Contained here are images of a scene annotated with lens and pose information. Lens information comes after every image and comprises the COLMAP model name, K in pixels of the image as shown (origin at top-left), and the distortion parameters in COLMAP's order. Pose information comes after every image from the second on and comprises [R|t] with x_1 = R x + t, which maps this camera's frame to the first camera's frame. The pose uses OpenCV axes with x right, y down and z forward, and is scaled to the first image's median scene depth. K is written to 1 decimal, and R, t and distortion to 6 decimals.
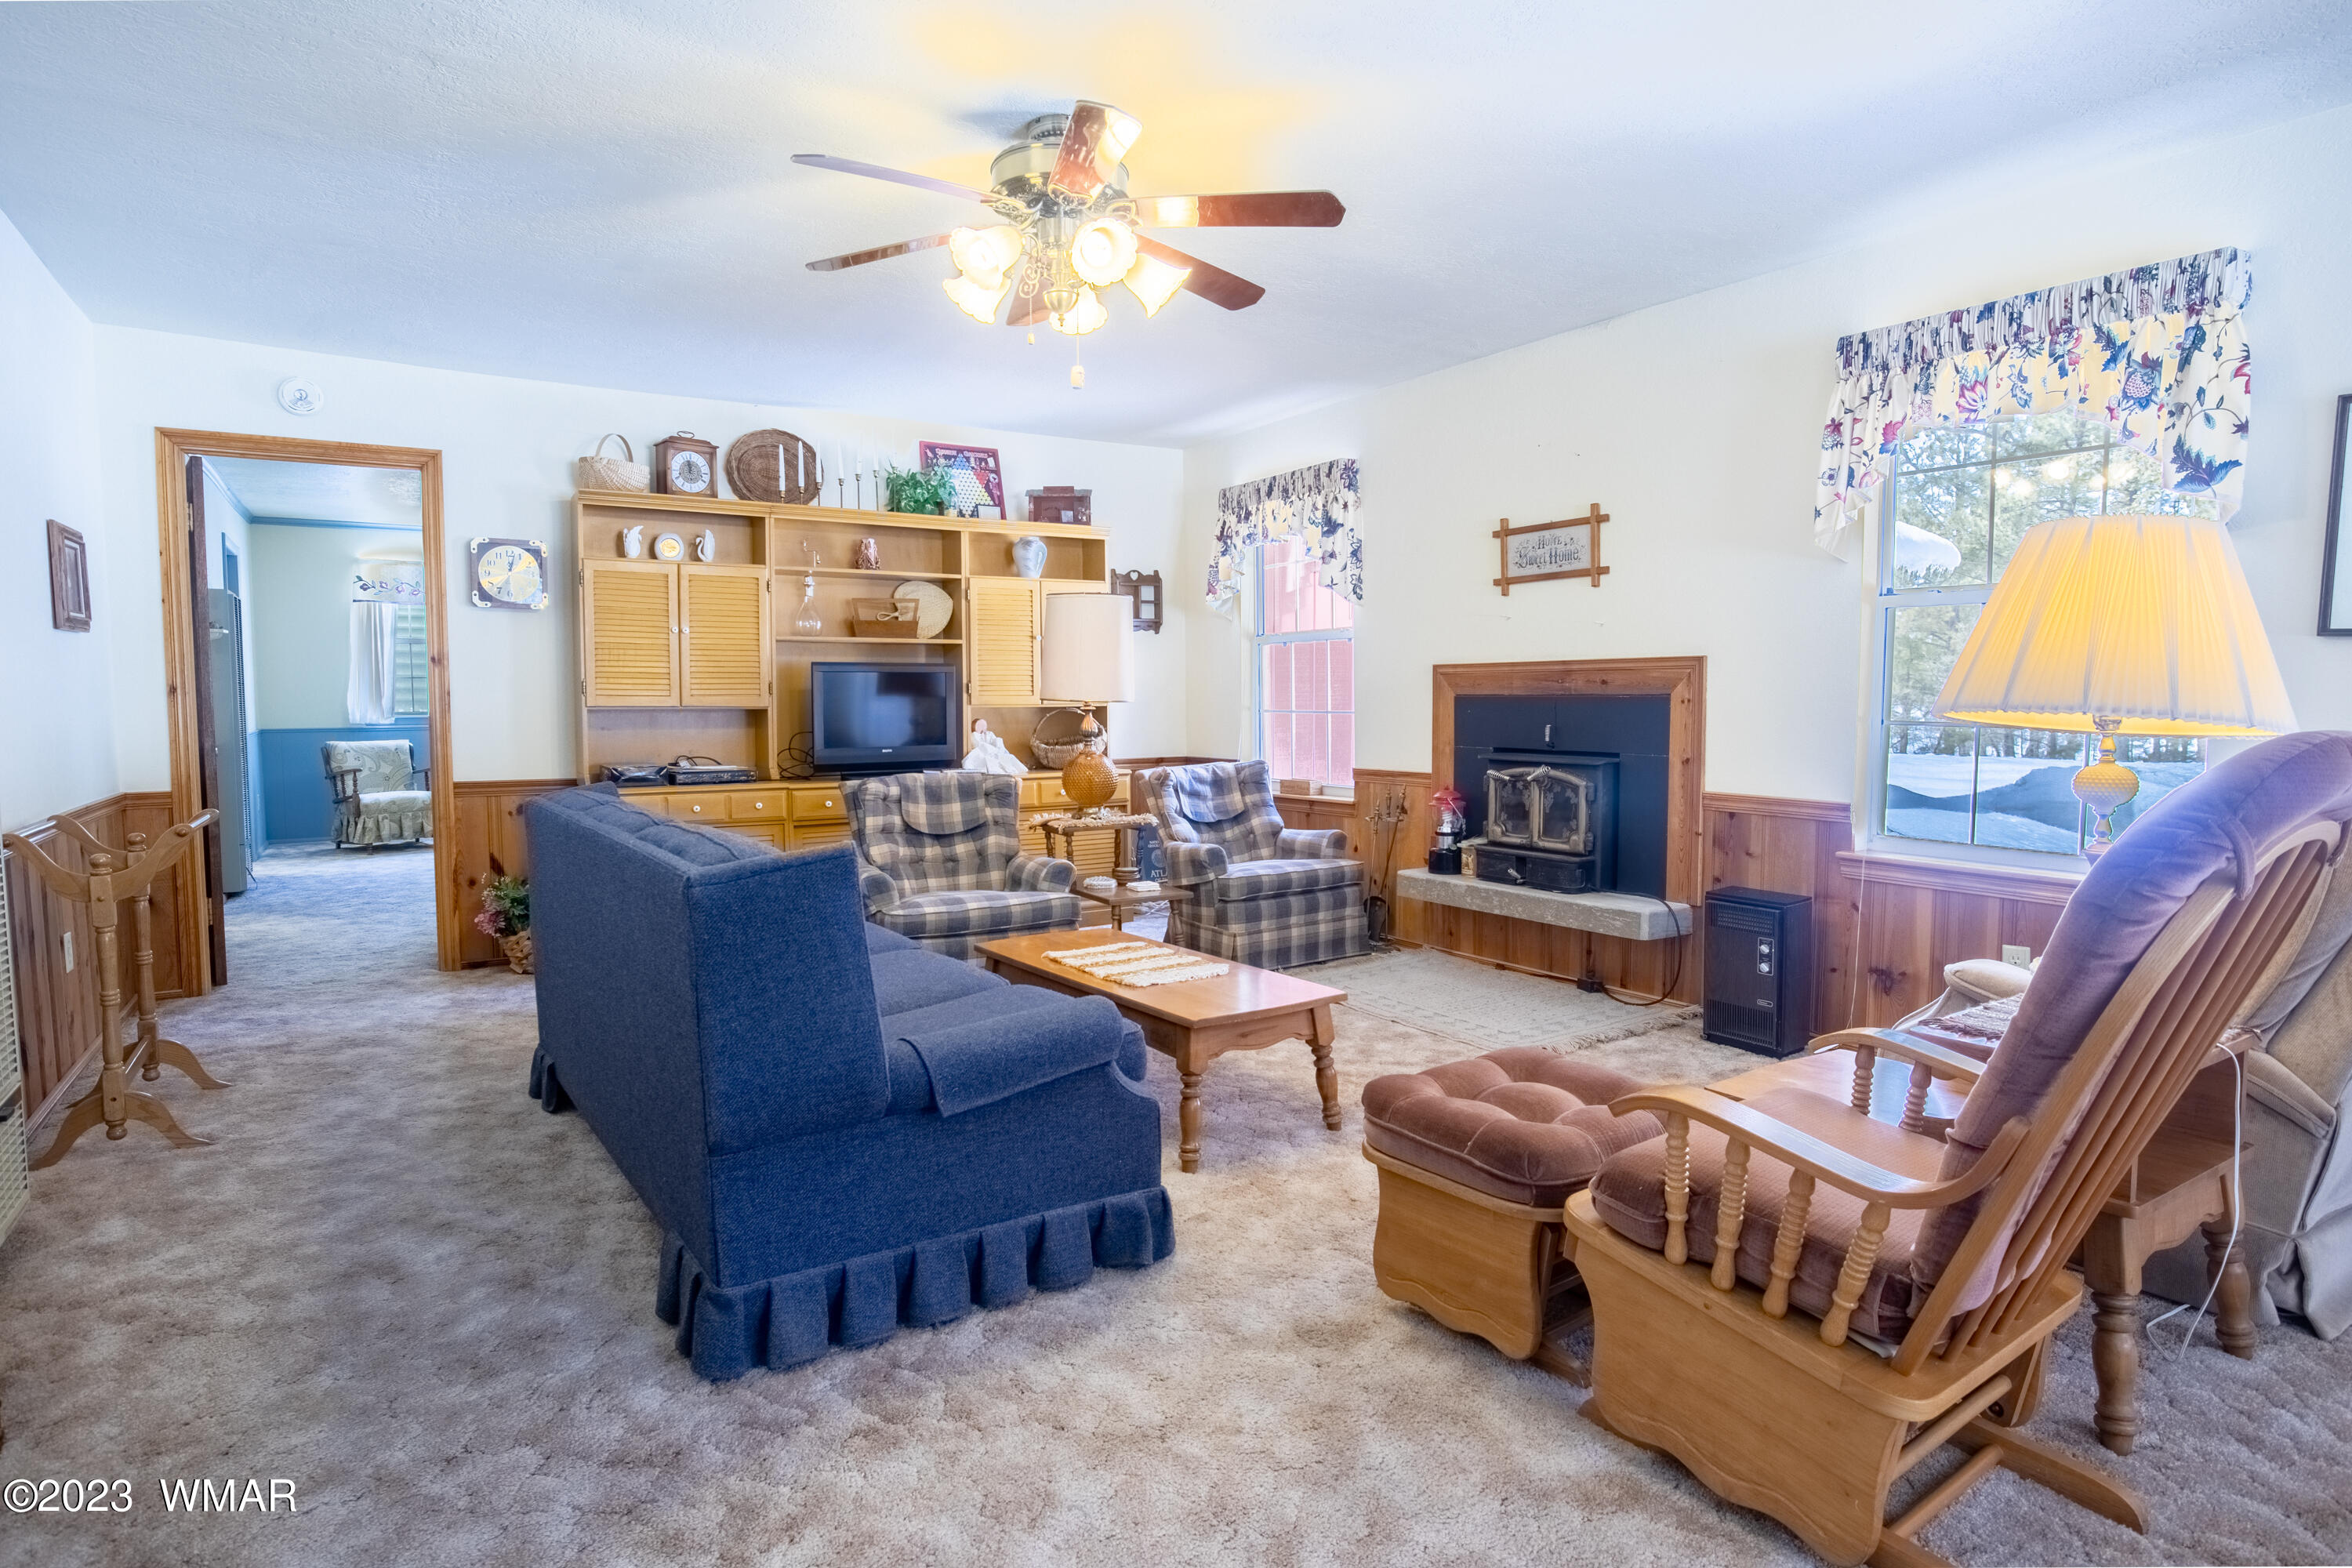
lens RADIAL K [[1265.8, 0, 1176.0], [0, 1265.8, 784.0], [0, 0, 1]] dist [-0.002764, -0.000111]
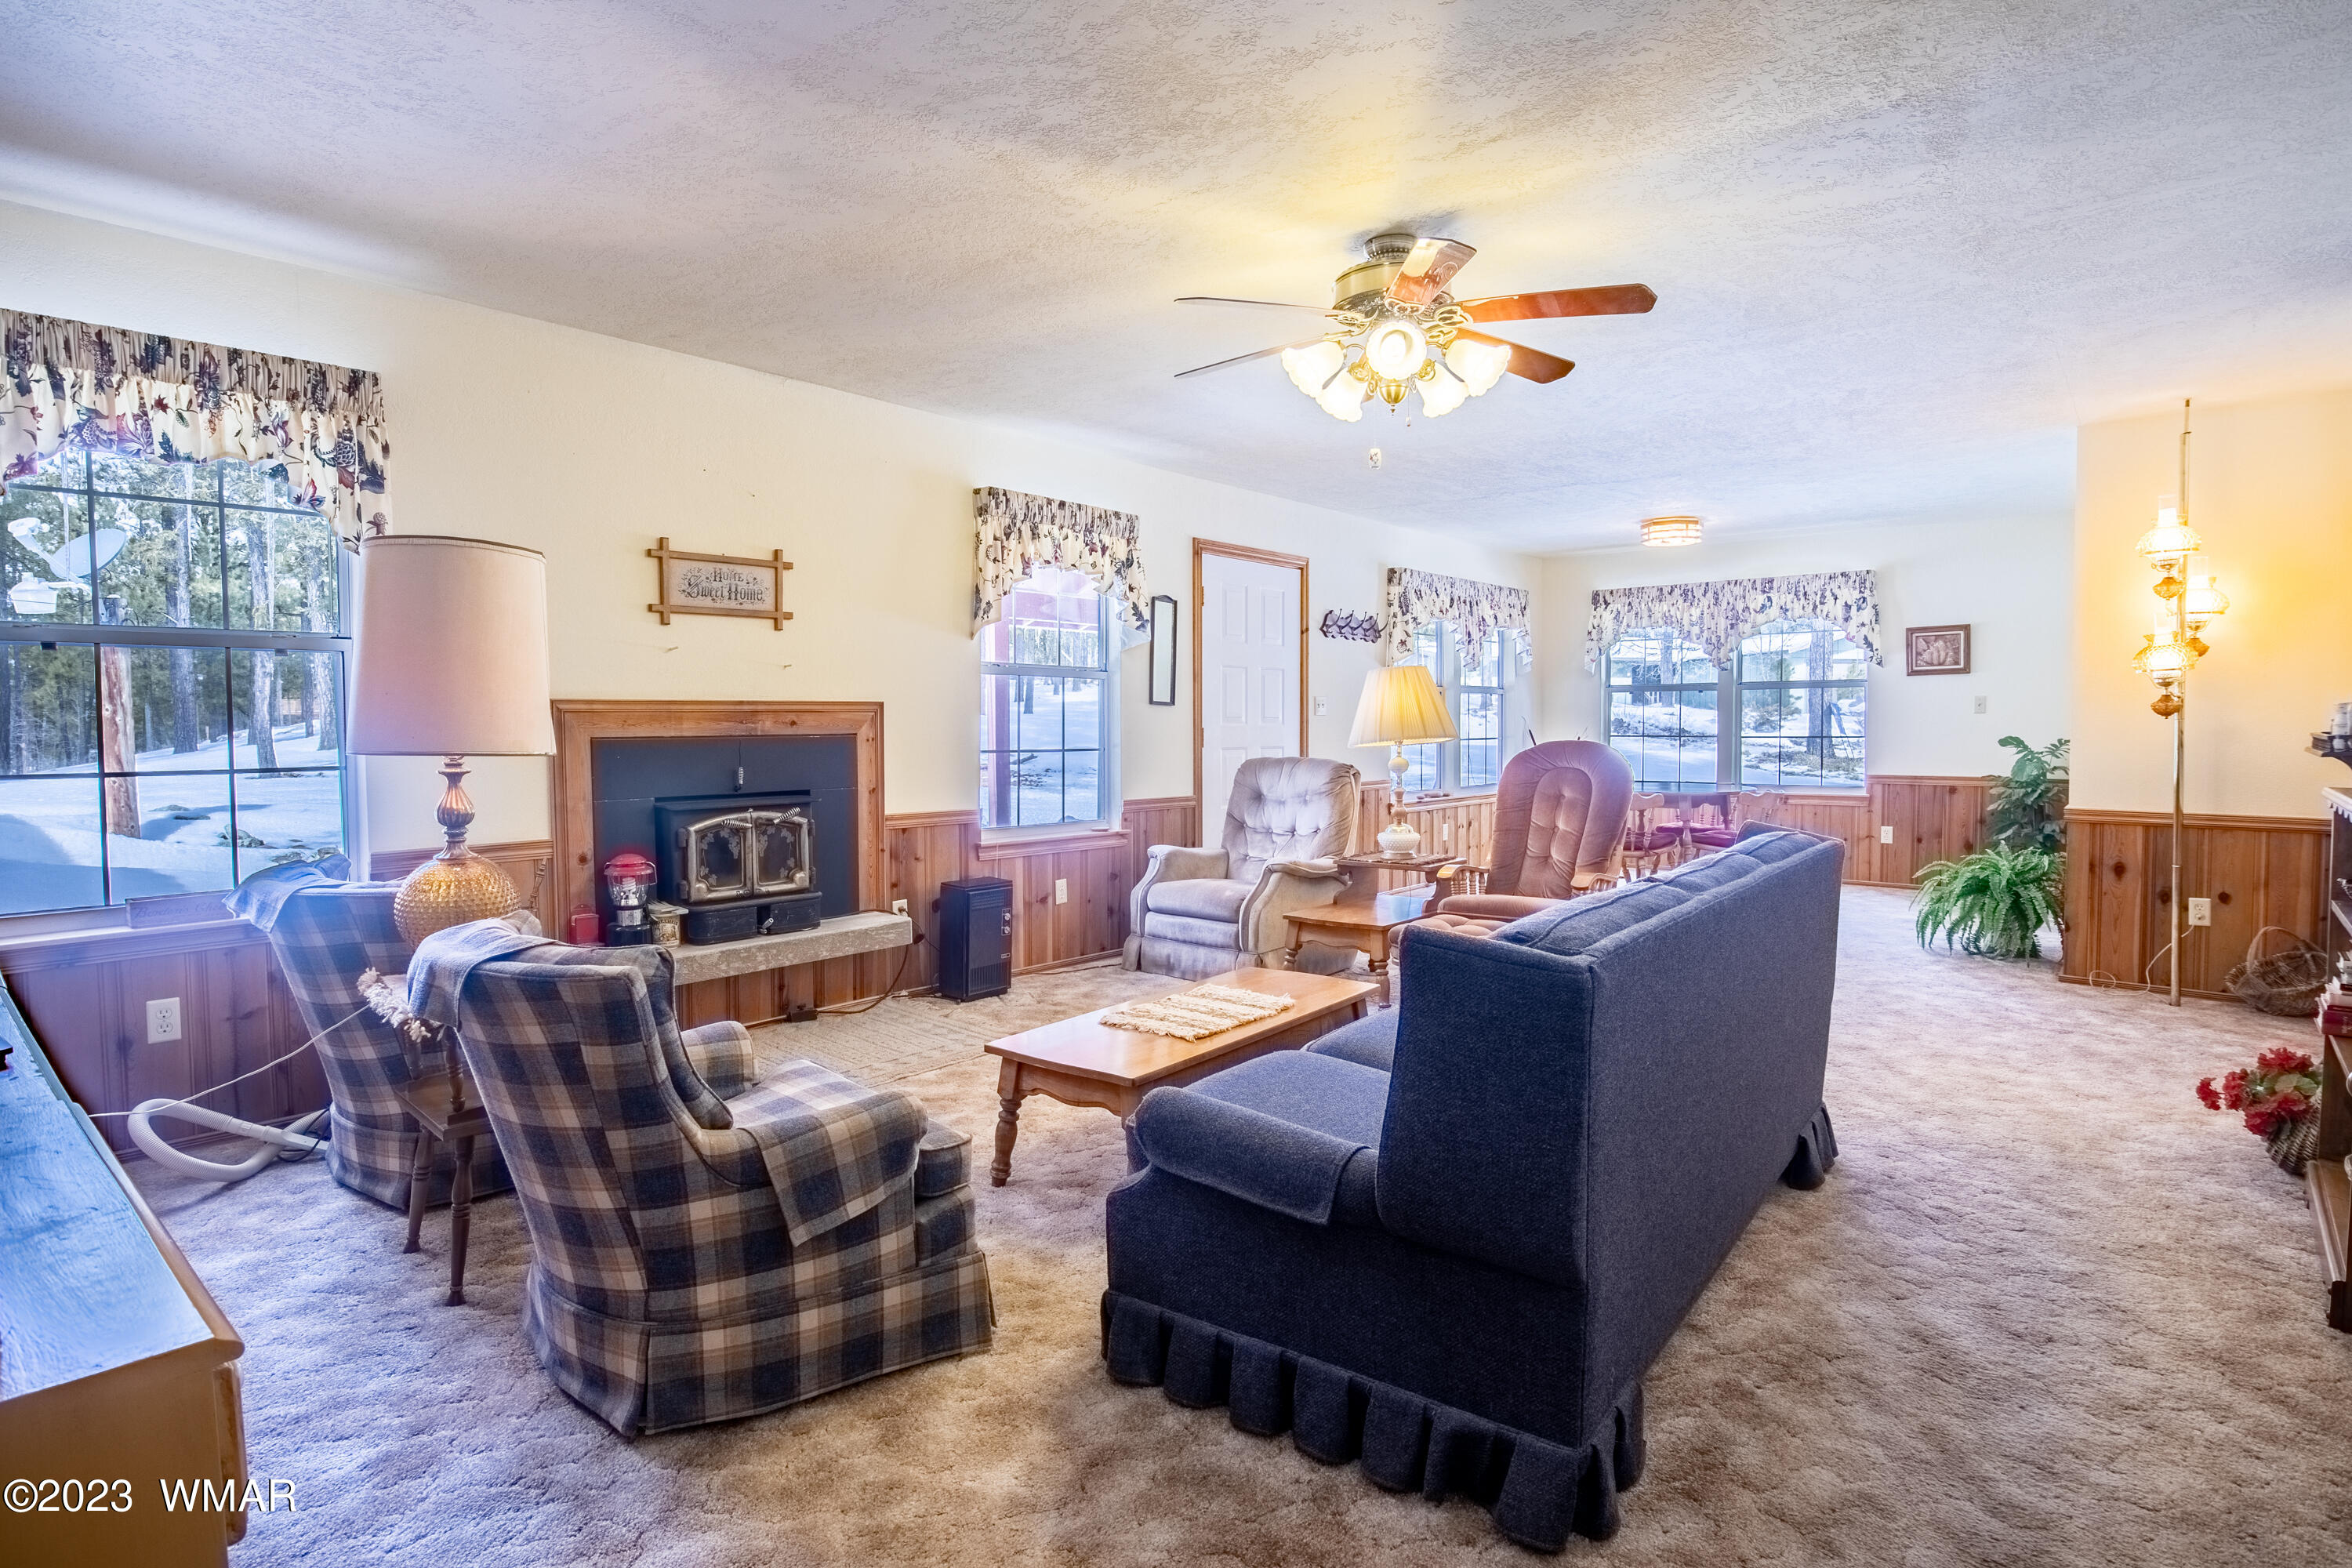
lens RADIAL K [[1198.9, 0, 1176.0], [0, 1198.9, 784.0], [0, 0, 1]] dist [0.001208, 0.000587]
pose [[-0.282374, -0.043975, 0.958296, -0.696123], [0.077780, 0.994610, 0.068560, -0.073275], [-0.956146, 0.093895, -0.277431, 0.970083]]
